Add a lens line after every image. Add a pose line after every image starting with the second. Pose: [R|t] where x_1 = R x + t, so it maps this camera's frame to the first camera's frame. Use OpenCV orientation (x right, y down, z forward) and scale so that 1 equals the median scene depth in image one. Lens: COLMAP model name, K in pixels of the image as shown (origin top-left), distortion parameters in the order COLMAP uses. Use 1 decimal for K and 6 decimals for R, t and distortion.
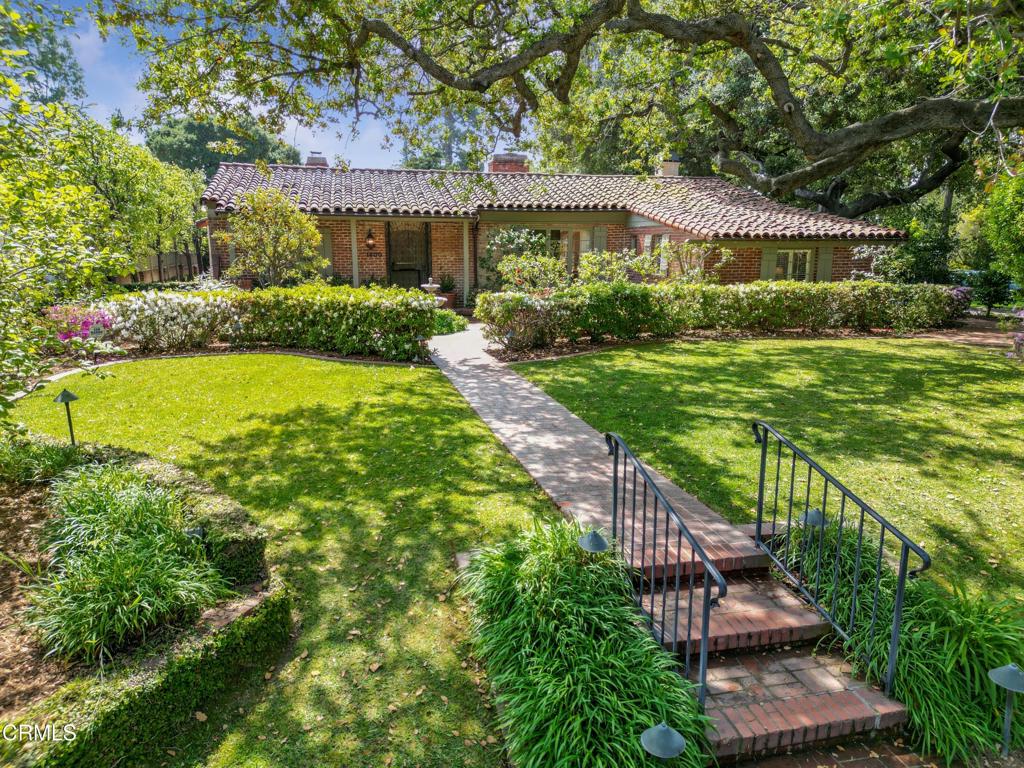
lens RADIAL K [[688.6, 0, 470.8], [0, 688.6, 385.7], [0, 0, 1]] dist [0.064647, -0.001716]
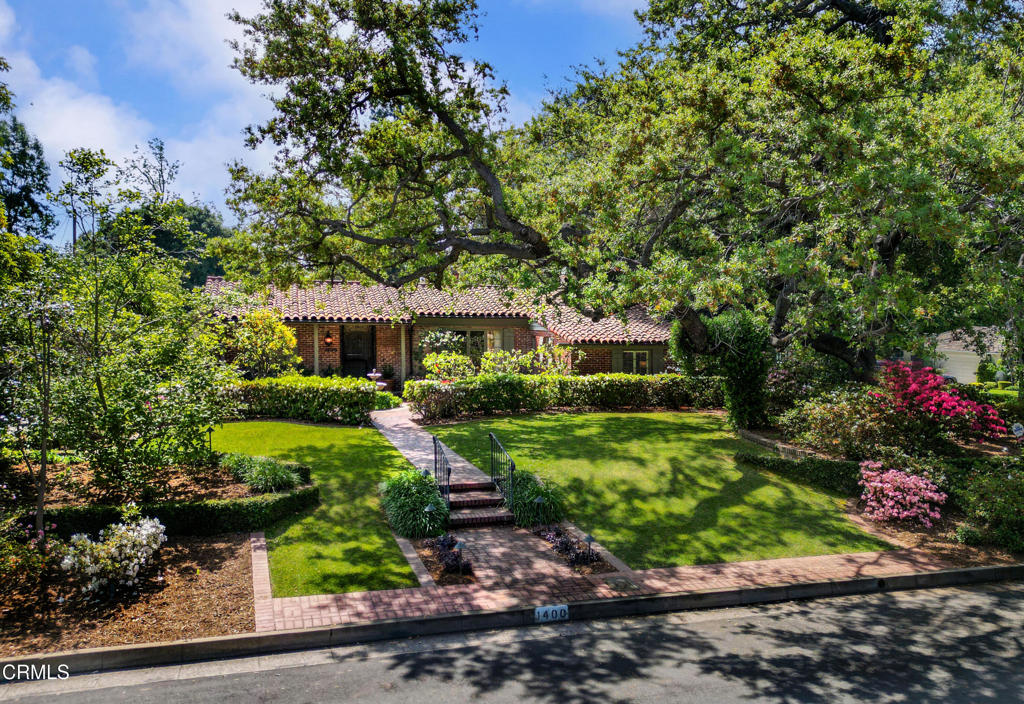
lens RADIAL K [[730.8, 0, 512.0], [0, 730.8, 352.0], [0, 0, 1]] dist [0.046879, -0.004304]
pose [[0.992453, 0.007097, 0.122418, 0.038156], [0.013000, 0.986608, -0.162589, 0.055653], [-0.121933, 0.162953, 0.979070, -0.508168]]
